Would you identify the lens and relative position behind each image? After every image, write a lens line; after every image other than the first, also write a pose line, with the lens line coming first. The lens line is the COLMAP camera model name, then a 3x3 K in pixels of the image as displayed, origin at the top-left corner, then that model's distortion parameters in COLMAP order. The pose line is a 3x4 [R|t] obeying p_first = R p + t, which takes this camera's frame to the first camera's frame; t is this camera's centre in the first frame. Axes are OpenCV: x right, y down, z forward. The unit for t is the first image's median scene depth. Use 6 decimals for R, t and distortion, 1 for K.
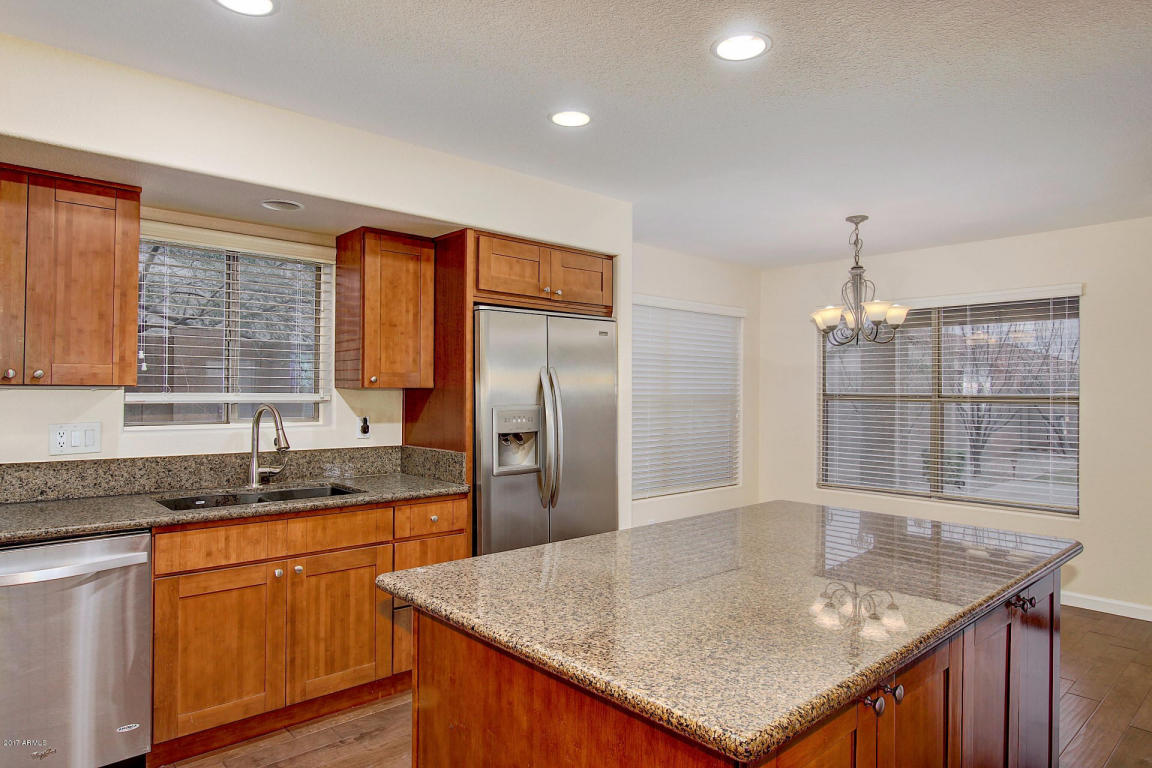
lens RADIAL K [[698.8, 0, 576.6], [0, 698.8, 390.8], [0, 0, 1]] dist [0.005820, 0.002250]
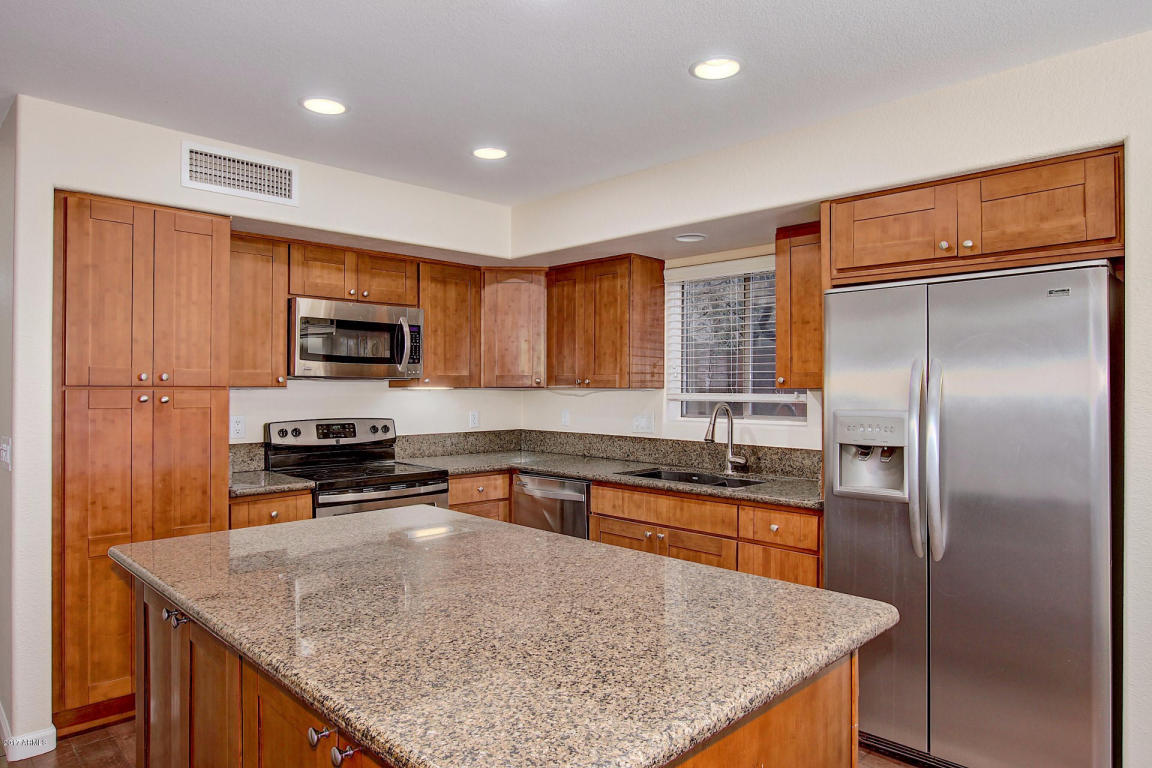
lens RADIAL K [[721.3, 0, 572.1], [0, 721.3, 384.8], [0, 0, 1]] dist [0.002585, -0.001617]
pose [[0.044444, -0.011507, -0.998946, 0.708541], [-0.003532, 0.999926, -0.011676, 0.003689], [0.999006, 0.004047, 0.044400, 0.649070]]
